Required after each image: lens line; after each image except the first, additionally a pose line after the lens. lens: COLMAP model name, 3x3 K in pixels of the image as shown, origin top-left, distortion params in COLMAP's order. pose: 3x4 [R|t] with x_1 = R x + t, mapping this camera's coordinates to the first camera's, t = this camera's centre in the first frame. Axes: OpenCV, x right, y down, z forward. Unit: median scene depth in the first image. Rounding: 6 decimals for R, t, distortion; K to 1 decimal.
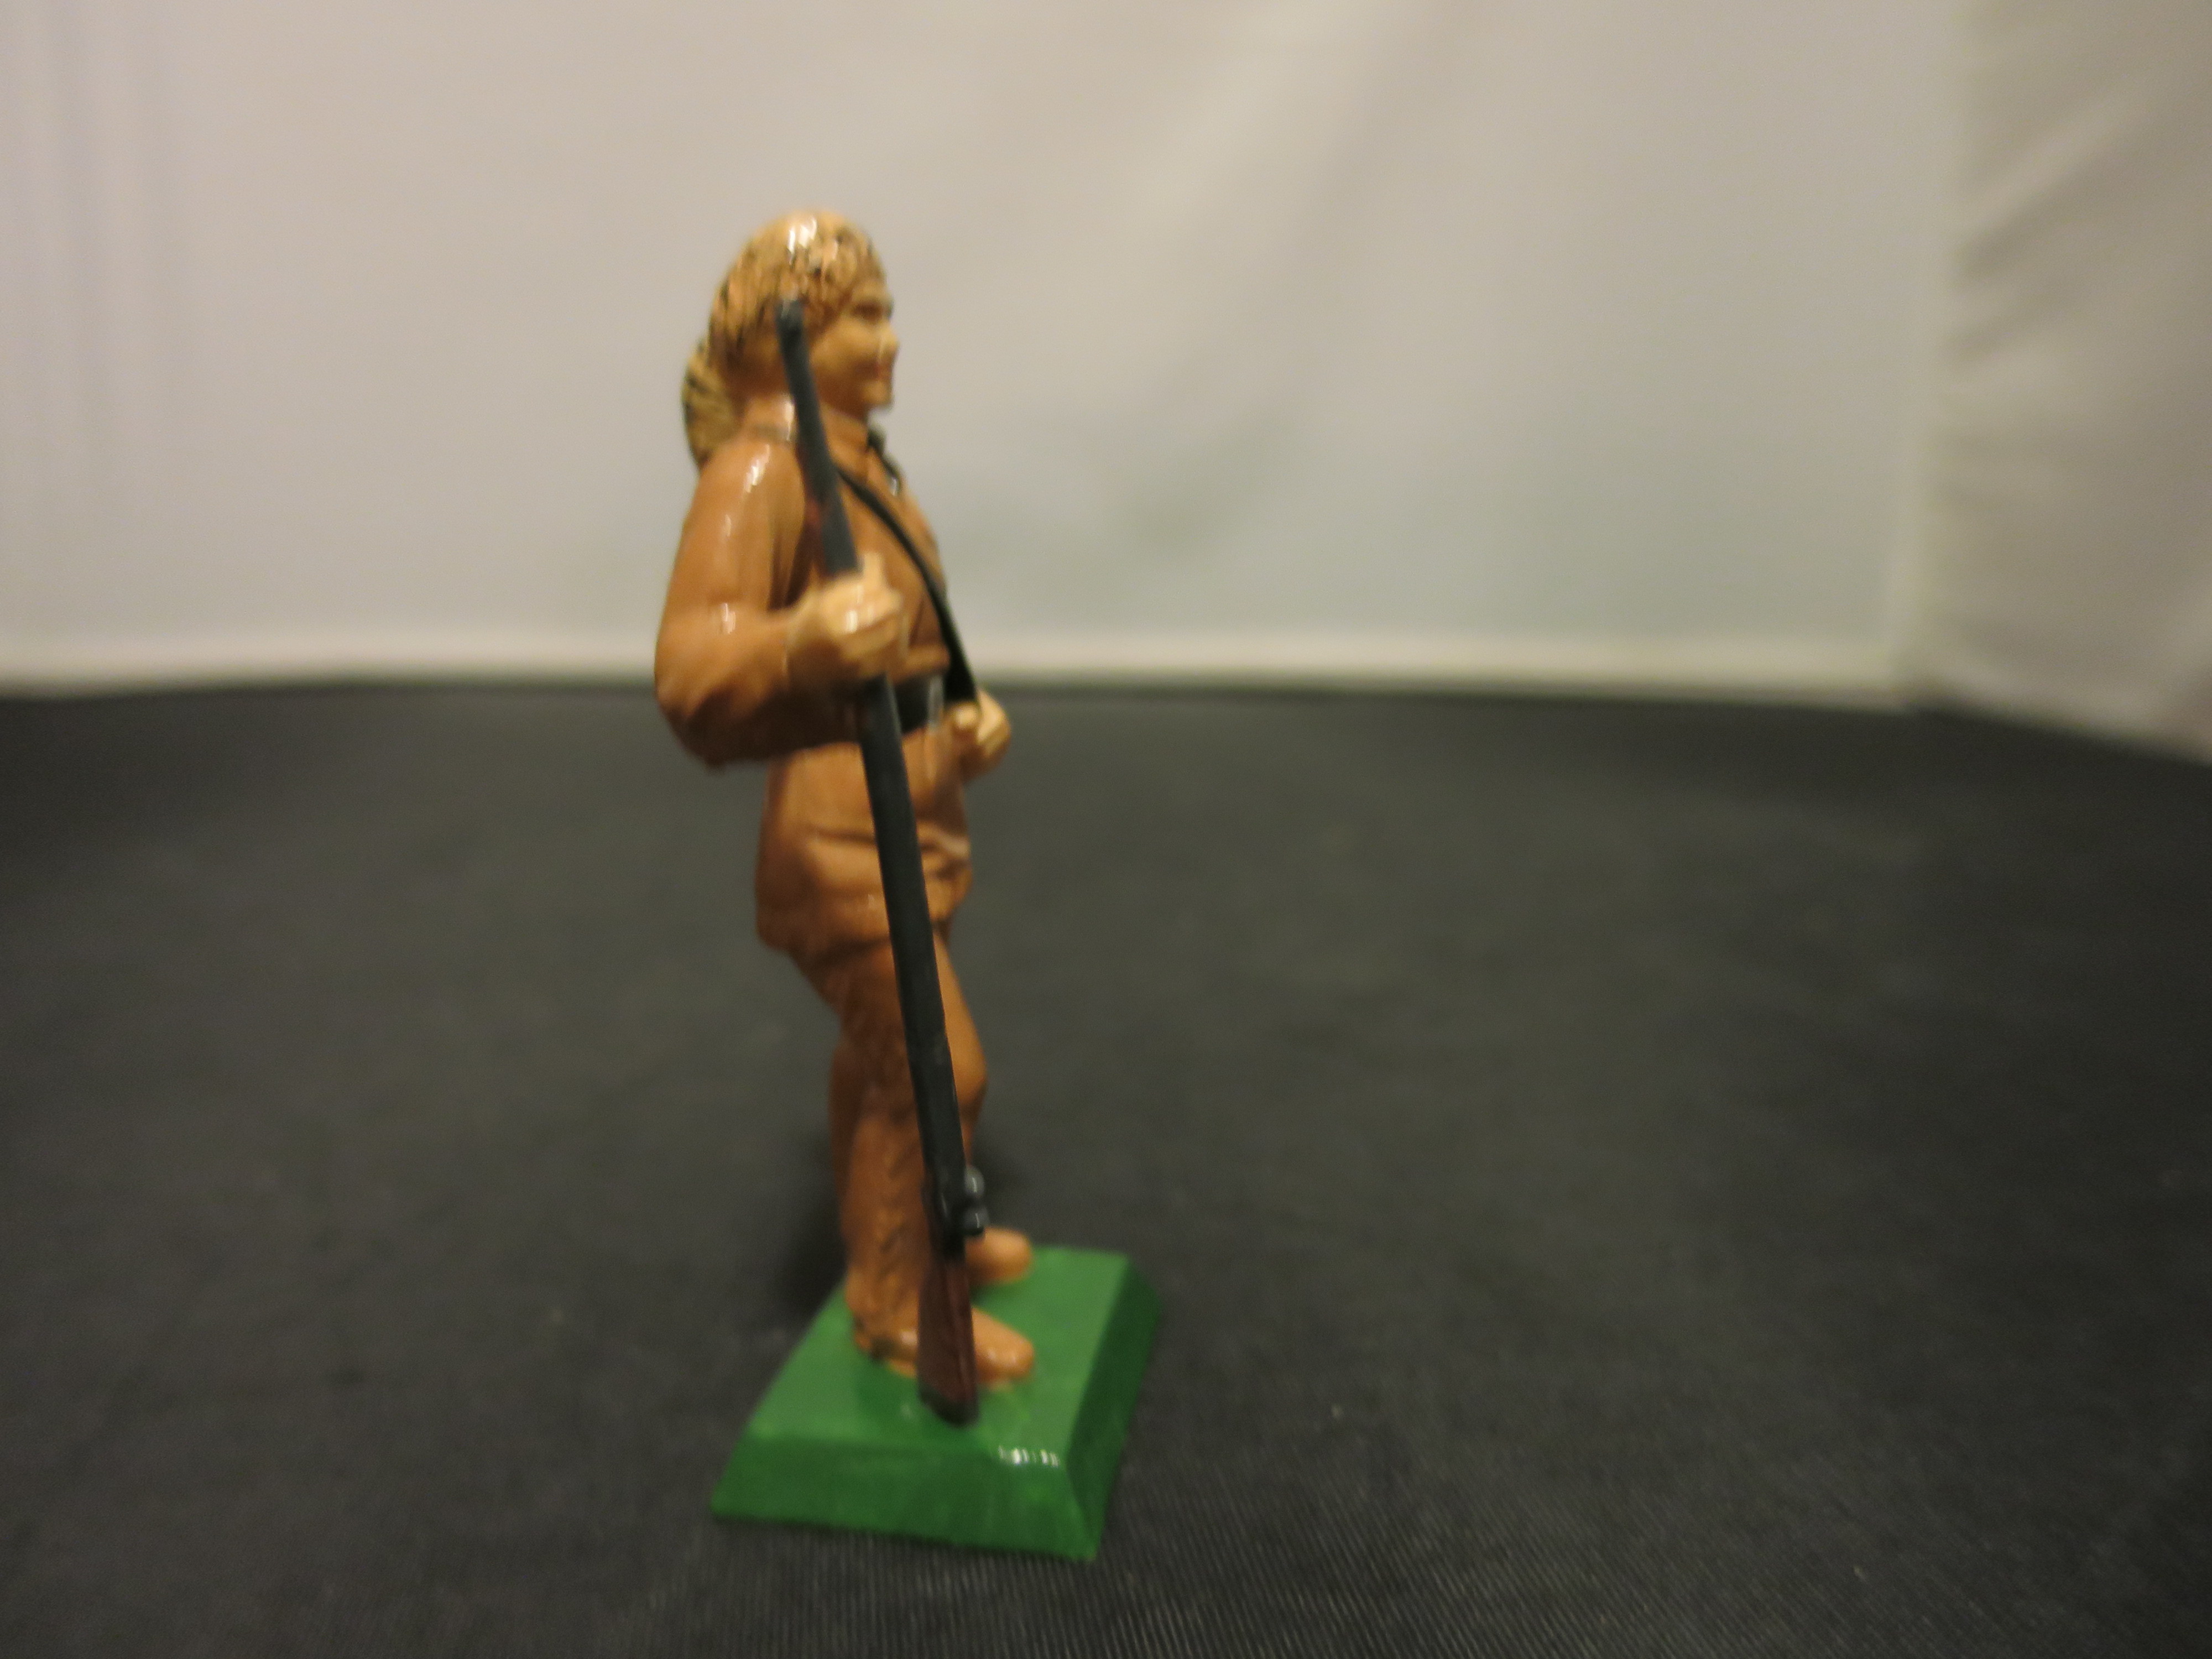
lens RADIAL K [[1568.2, 0, 1106.0], [0, 1568.2, 829.5], [0, 0, 1]] dist [-0.084457, 0.072079]
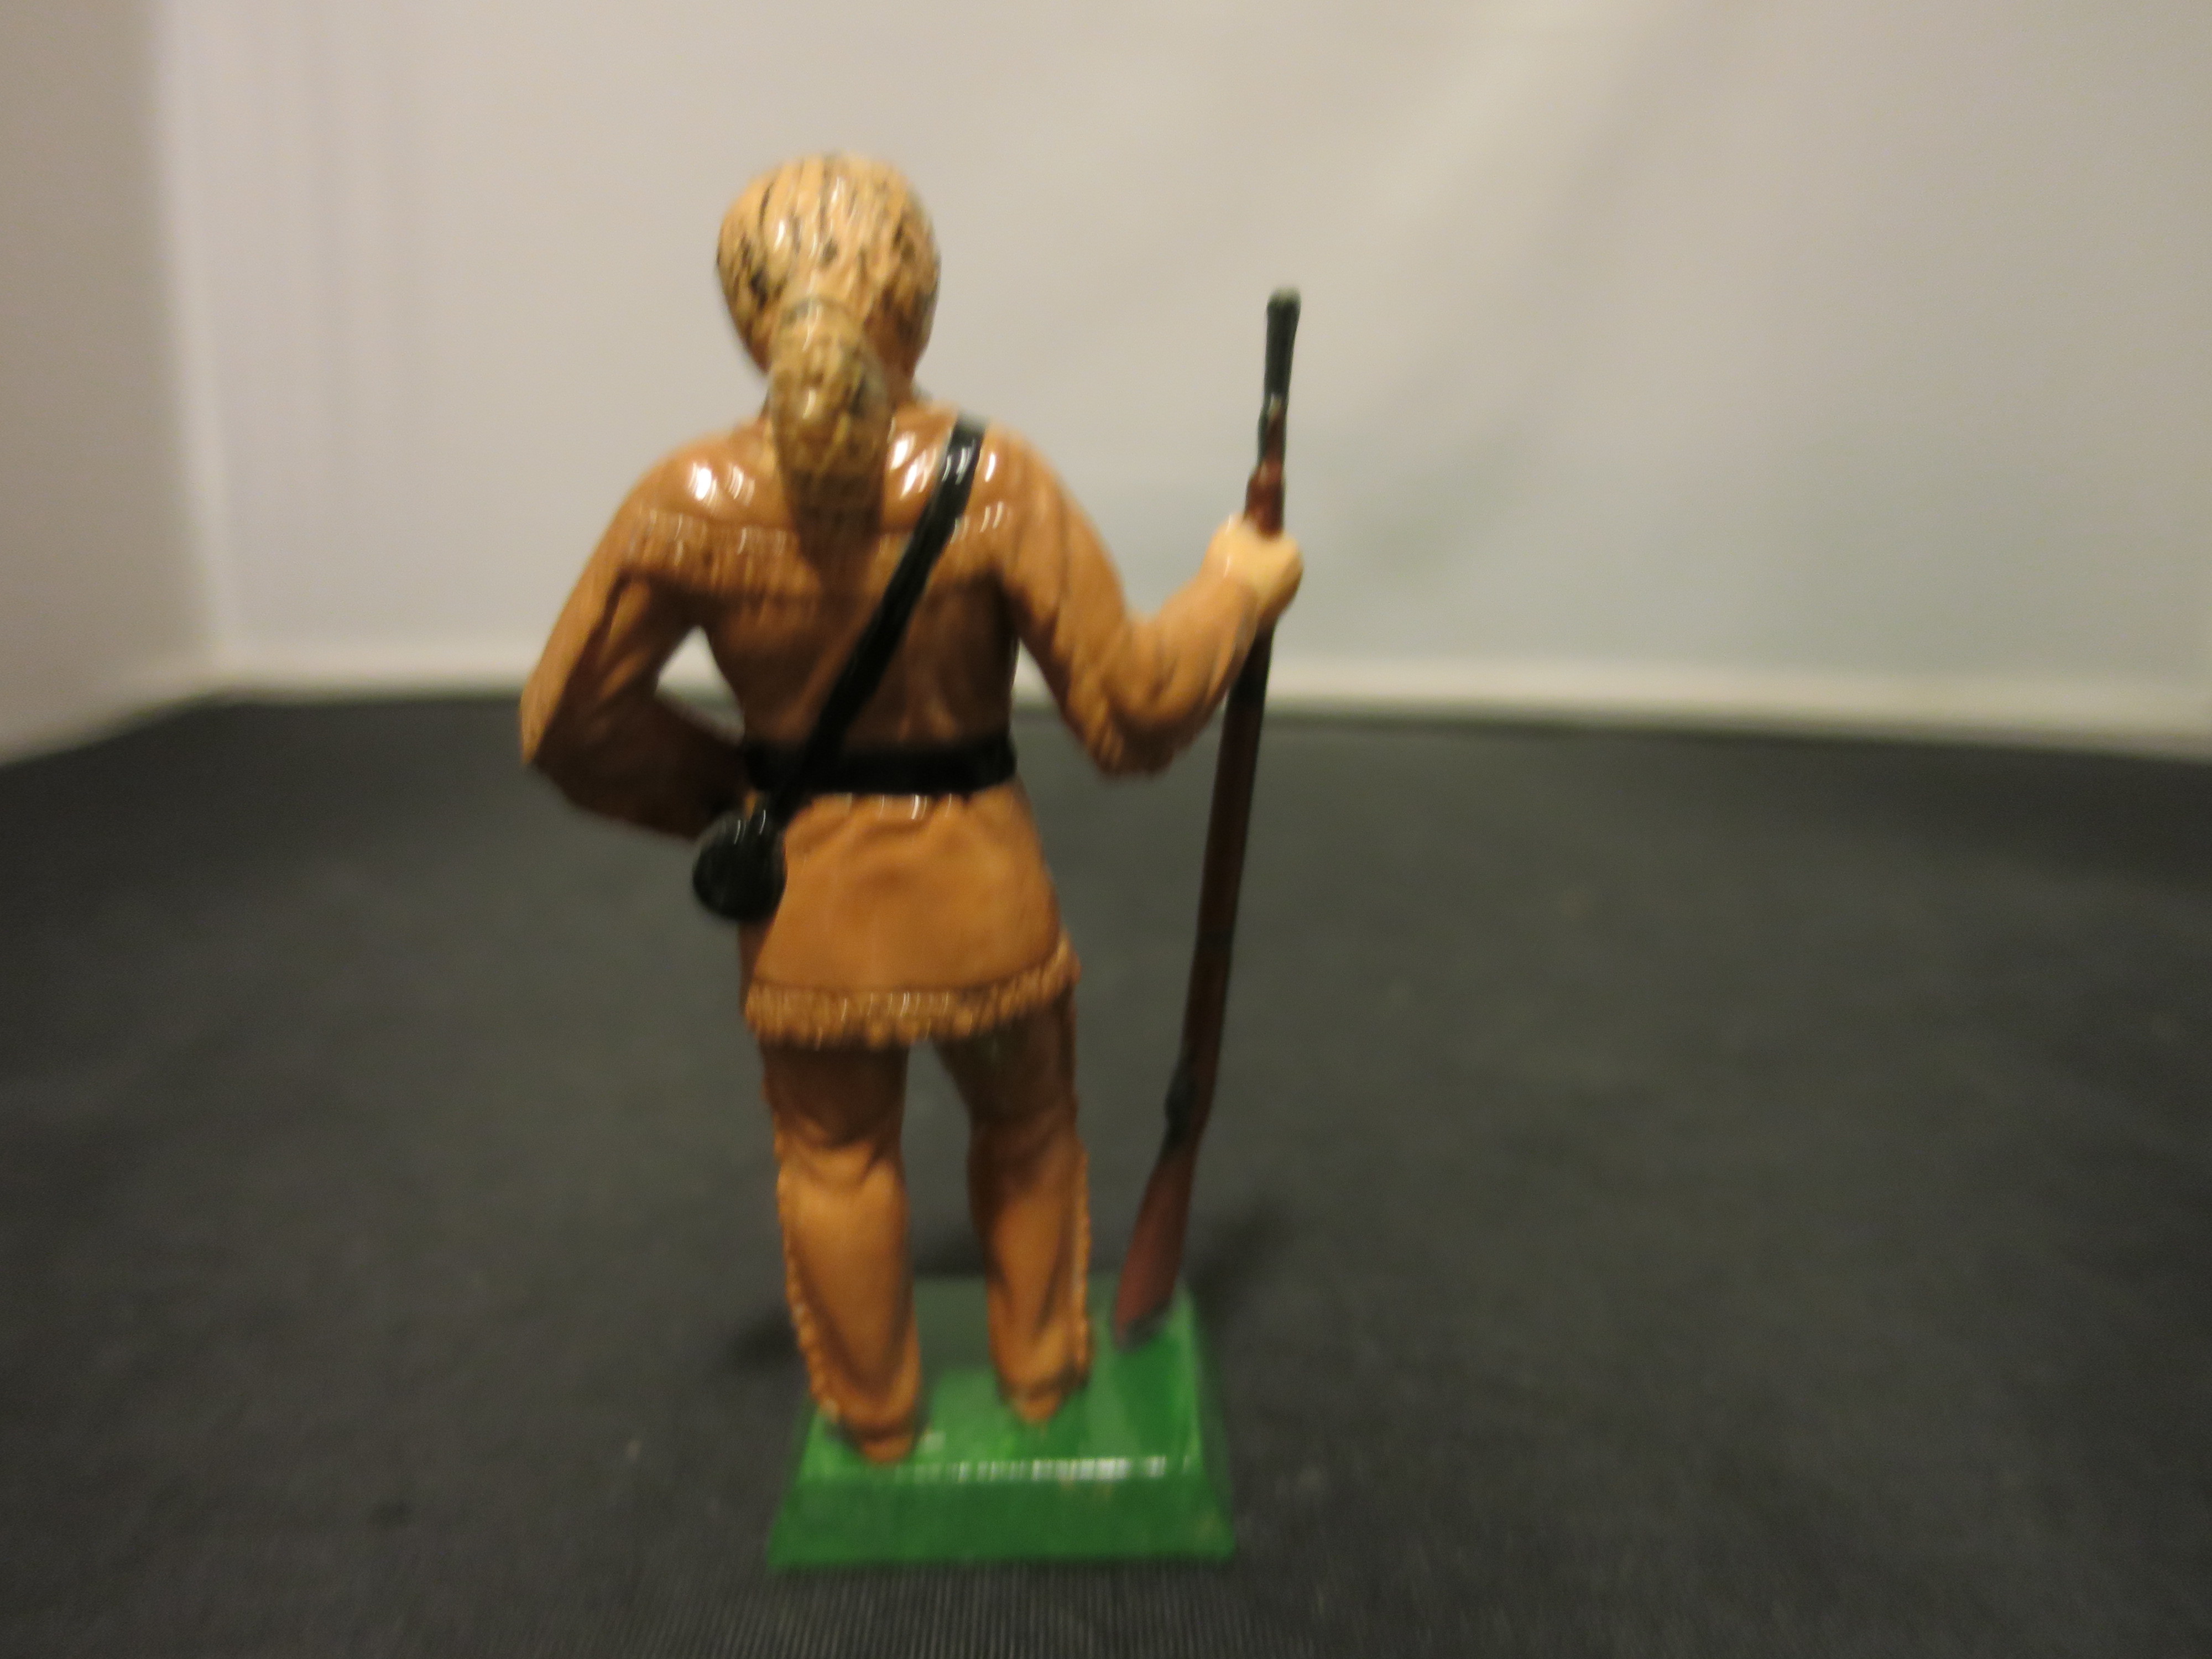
lens RADIAL K [[1568.2, 0, 1106.0], [0, 1568.2, 829.5], [0, 0, 1]] dist [-0.084457, 0.072079]
pose [[0.989372, 0.030510, -0.142169, 0.012800], [-0.032144, 0.999441, -0.009216, -0.022775], [0.141808, 0.013688, 0.989800, 0.117213]]
